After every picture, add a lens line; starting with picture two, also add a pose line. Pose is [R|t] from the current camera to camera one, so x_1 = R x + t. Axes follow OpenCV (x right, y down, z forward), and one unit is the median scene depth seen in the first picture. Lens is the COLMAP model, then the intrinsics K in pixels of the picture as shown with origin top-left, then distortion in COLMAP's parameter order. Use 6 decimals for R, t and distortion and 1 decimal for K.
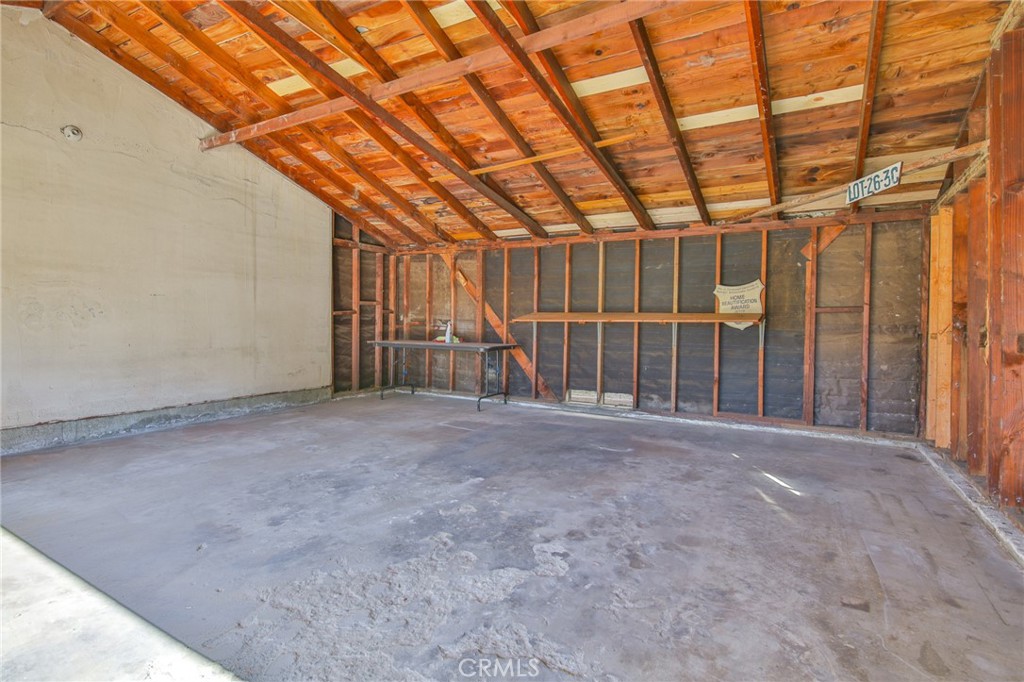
lens RADIAL K [[510.0, 0, 511.5], [0, 510.0, 329.9], [0, 0, 1]] dist [0.003457, -0.009605]
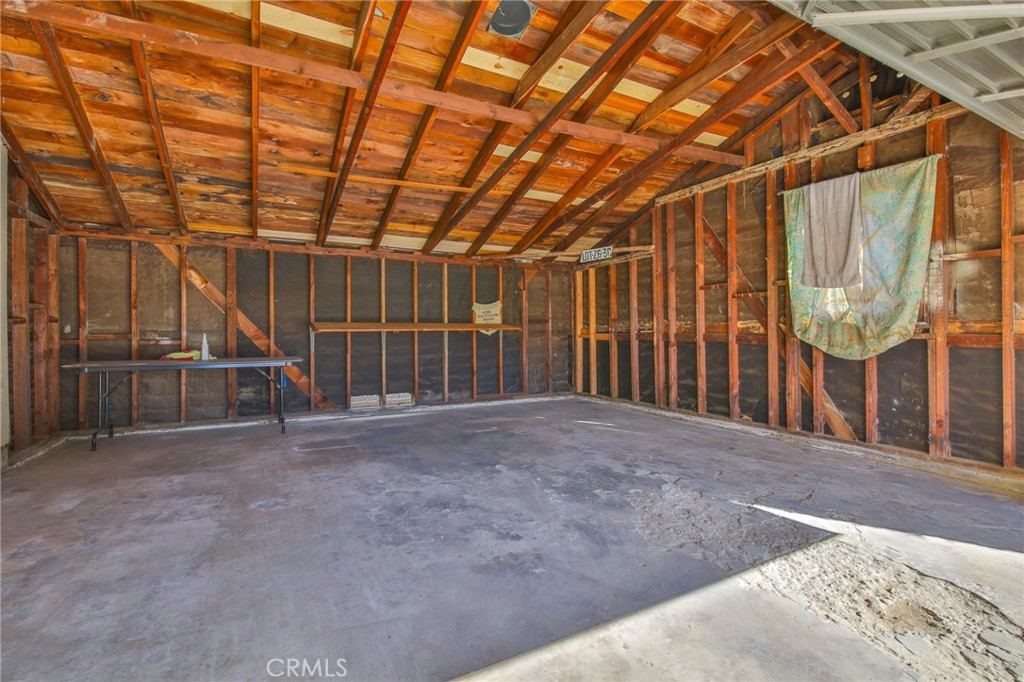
lens RADIAL K [[469.2, 0, 512.4], [0, 469.2, 333.8], [0, 0, 1]] dist [-0.002592, -0.010197]
pose [[0.517676, -0.018012, 0.855387, -0.981090], [0.023803, 0.999695, 0.006645, -0.017827], [-0.855245, 0.016921, 0.517947, 0.417813]]
